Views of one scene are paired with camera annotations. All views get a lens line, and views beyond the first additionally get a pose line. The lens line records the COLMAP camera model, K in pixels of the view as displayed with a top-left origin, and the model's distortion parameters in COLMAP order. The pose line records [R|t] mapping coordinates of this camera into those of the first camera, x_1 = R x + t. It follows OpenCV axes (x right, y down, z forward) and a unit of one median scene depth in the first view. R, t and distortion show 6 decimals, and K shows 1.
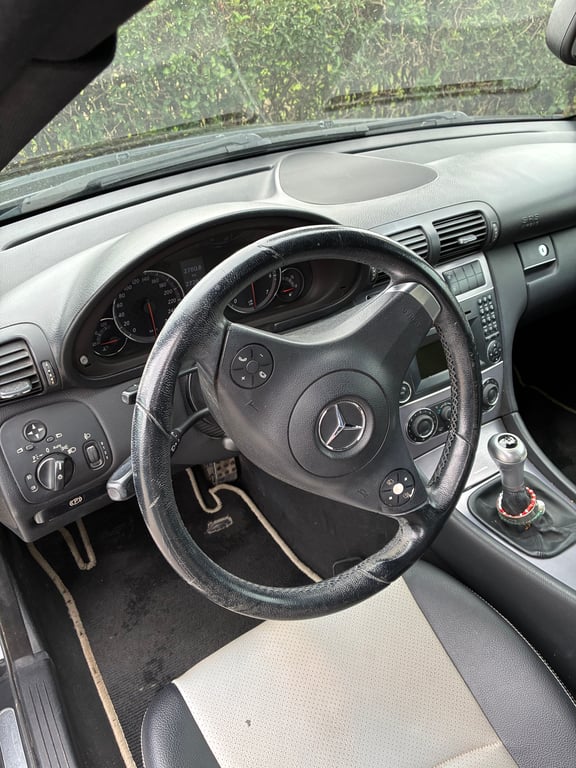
lens RADIAL K [[580.2, 0, 288.0], [0, 580.2, 384.0], [0, 0, 1]] dist [0.065979, -0.080047]
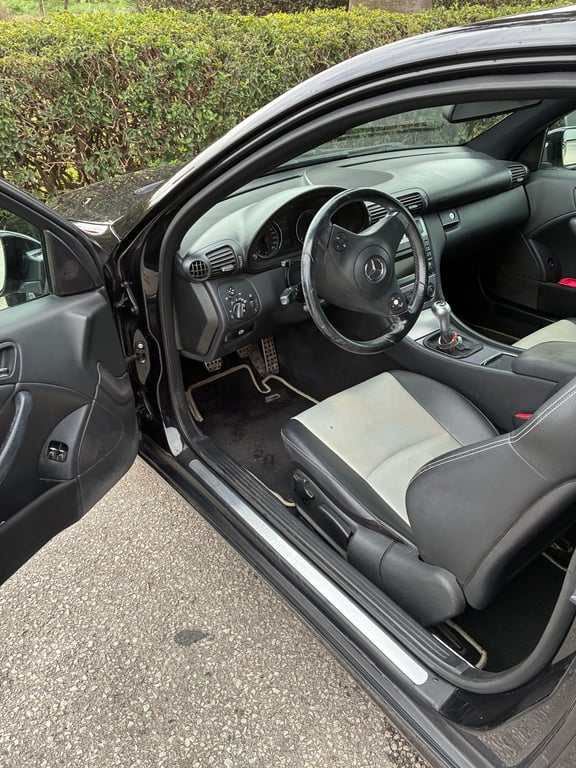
lens RADIAL K [[580.2, 0, 288.0], [0, 580.2, 384.0], [0, 0, 1]] dist [0.065979, -0.080047]
pose [[0.992736, -0.061705, 0.103288, -0.306780], [0.066476, 0.996844, -0.043399, 0.354097], [-0.100284, 0.049950, 0.993704, -0.767802]]
